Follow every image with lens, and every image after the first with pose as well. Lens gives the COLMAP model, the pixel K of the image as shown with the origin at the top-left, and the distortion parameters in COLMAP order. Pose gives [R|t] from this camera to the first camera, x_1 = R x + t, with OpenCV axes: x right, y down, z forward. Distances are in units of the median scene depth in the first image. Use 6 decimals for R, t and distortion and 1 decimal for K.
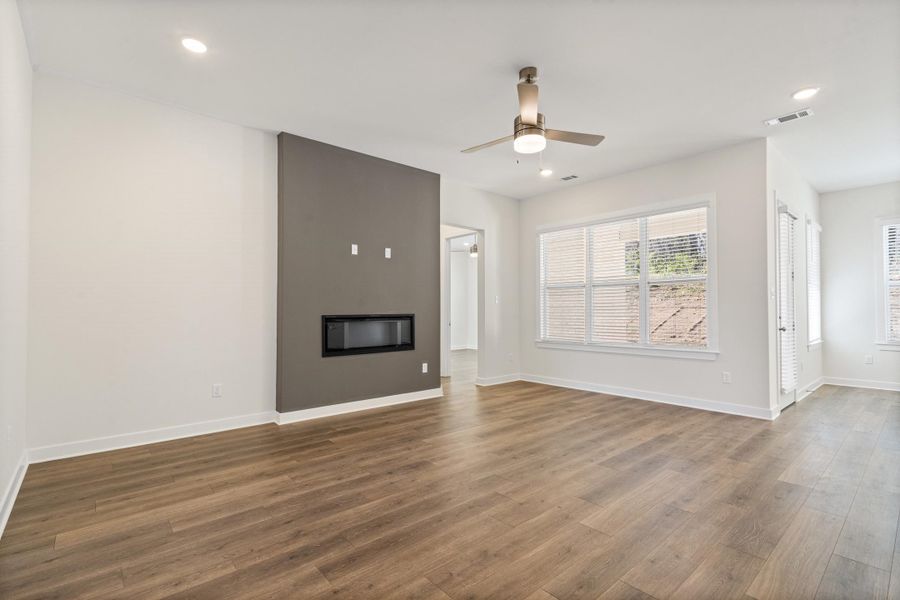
lens RADIAL K [[411.9, 0, 448.0], [0, 411.9, 301.8], [0, 0, 1]] dist [-0.000317, -0.000213]
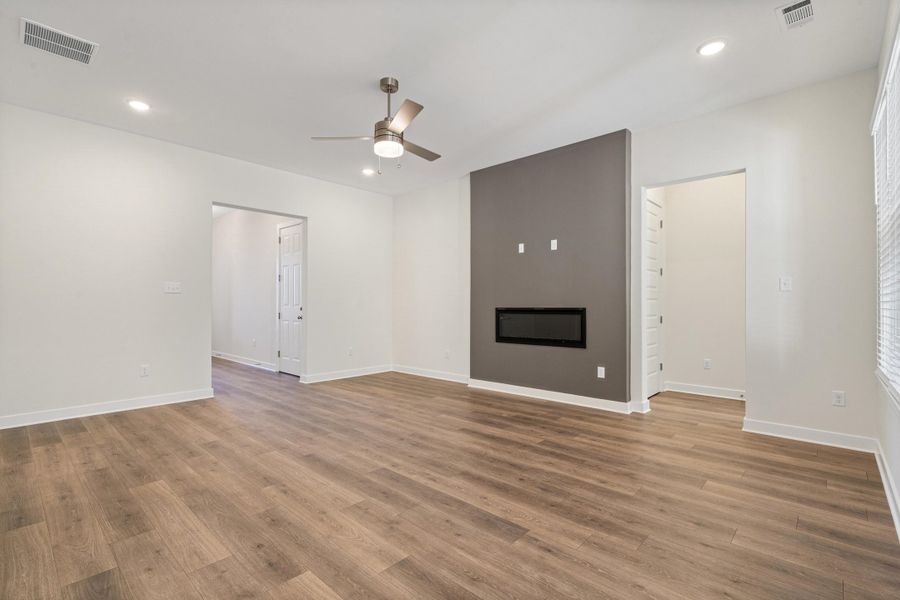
lens RADIAL K [[411.9, 0, 435.1], [0, 411.9, 305.2], [0, 0, 1]] dist [-0.000317, -0.000213]
pose [[0.104443, 0.003894, -0.994523, 1.047649], [0.021100, 0.999759, 0.006131, 0.016004], [0.994307, -0.021625, 0.104335, 0.820145]]
